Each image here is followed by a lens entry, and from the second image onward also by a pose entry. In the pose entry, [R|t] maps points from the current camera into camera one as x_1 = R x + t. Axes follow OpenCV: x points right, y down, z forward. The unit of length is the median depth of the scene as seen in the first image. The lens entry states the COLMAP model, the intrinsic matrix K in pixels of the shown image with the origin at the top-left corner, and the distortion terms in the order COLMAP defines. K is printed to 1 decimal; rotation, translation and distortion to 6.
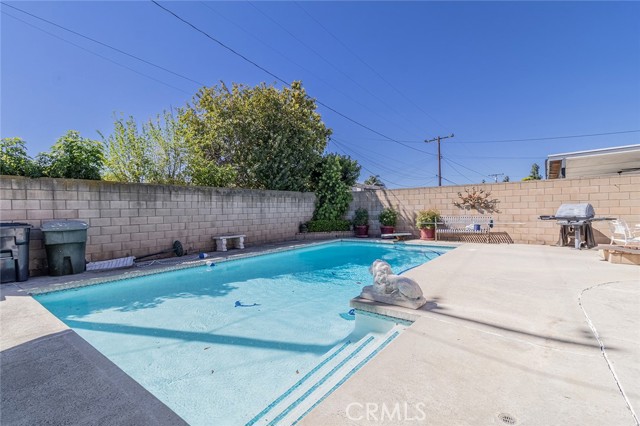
lens RADIAL K [[293.3, 0, 322.2], [0, 293.3, 214.1], [0, 0, 1]] dist [0.002570, -0.000157]
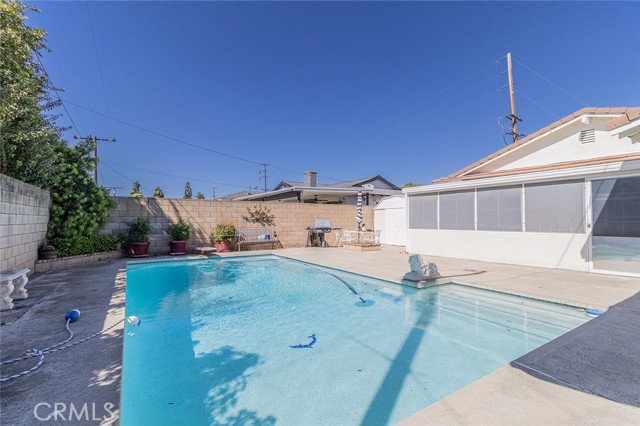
lens RADIAL K [[293.3, 0, 322.2], [0, 293.3, 214.1], [0, 0, 1]] dist [0.002570, -0.000157]
pose [[0.345326, 0.041046, 0.937585, -0.508240], [0.008192, 0.998873, -0.046746, 0.007065], [-0.938447, 0.023823, 0.344600, 0.338958]]
